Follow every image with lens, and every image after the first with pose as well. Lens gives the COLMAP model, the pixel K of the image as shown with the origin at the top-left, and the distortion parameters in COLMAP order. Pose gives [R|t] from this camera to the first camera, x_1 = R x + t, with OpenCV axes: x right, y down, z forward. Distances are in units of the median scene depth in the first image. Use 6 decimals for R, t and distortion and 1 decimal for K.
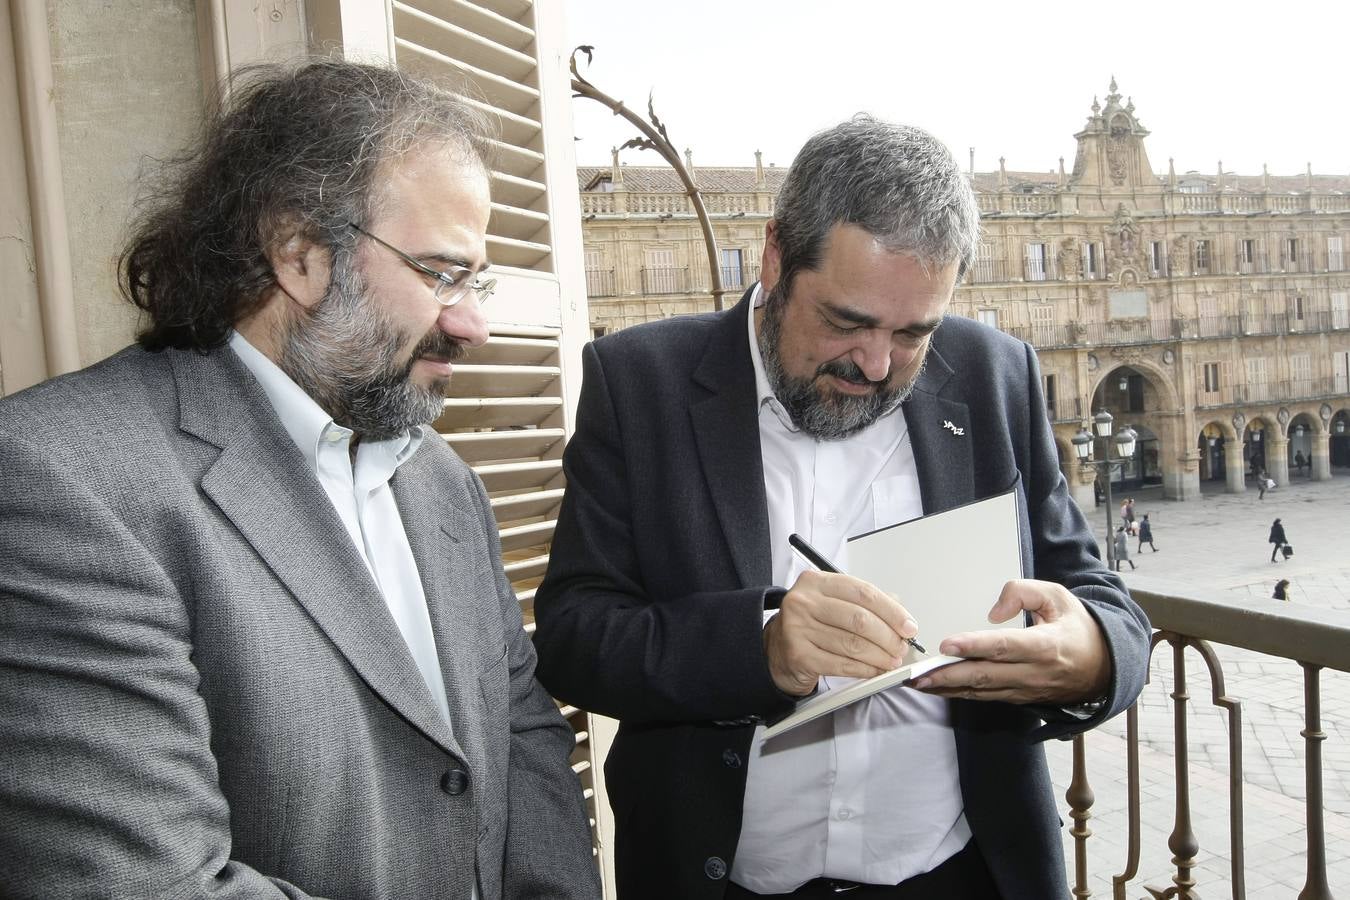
lens RADIAL K [[1159.5, 0, 675.1], [0, 1159.5, 411.1], [0, 0, 1]] dist [0.000342, 0.000879]
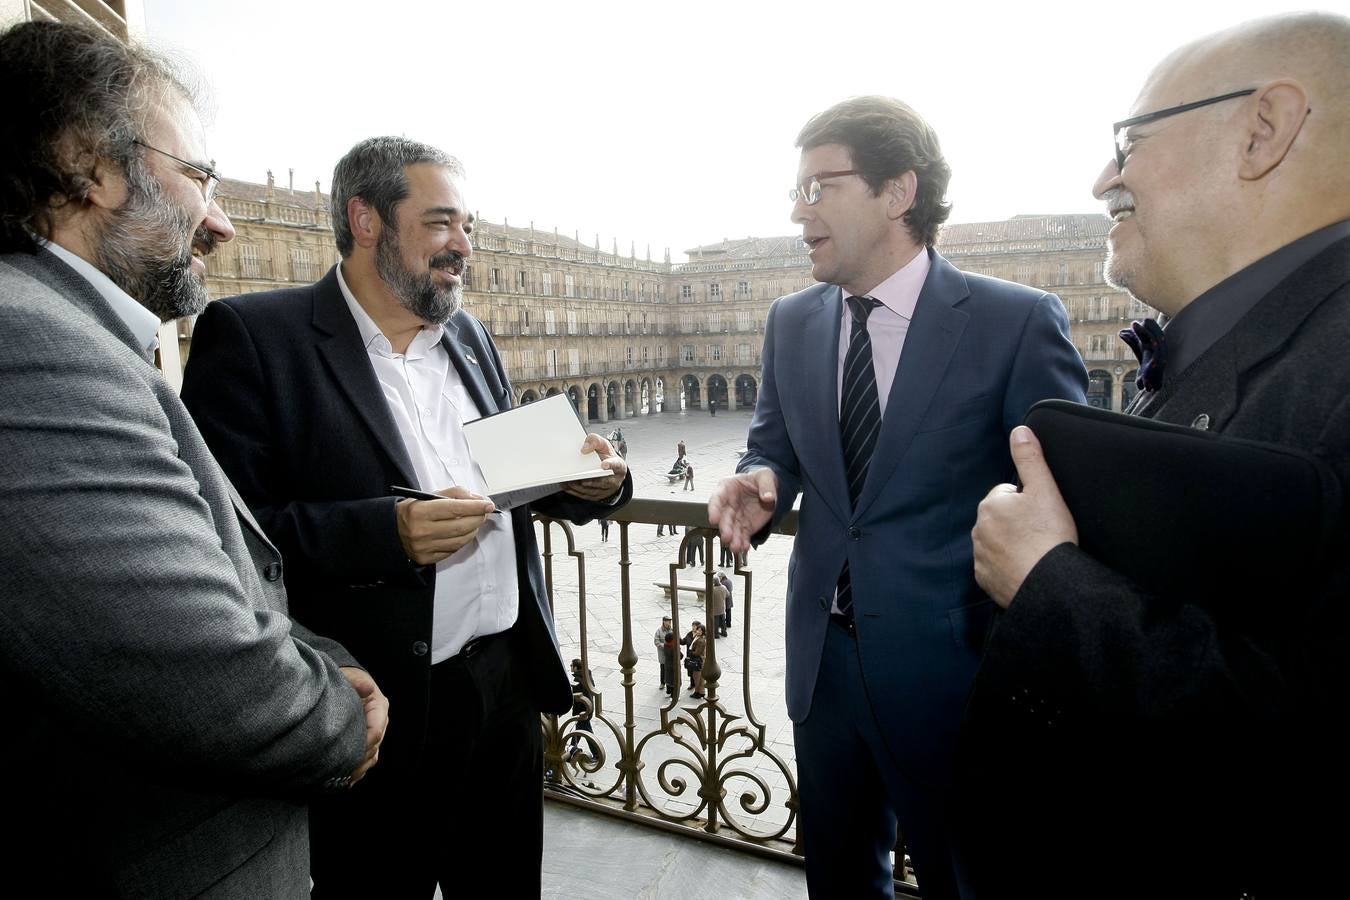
lens RADIAL K [[1370.3, 0, 675.0], [0, 1370.3, 450.0], [0, 0, 1]] dist [-0.000428, 0.050001]
pose [[0.647380, -0.010300, 0.762098, -0.675159], [-0.002224, 0.999879, 0.015403, 0.051456], [-0.762164, -0.011666, 0.647278, -0.278635]]
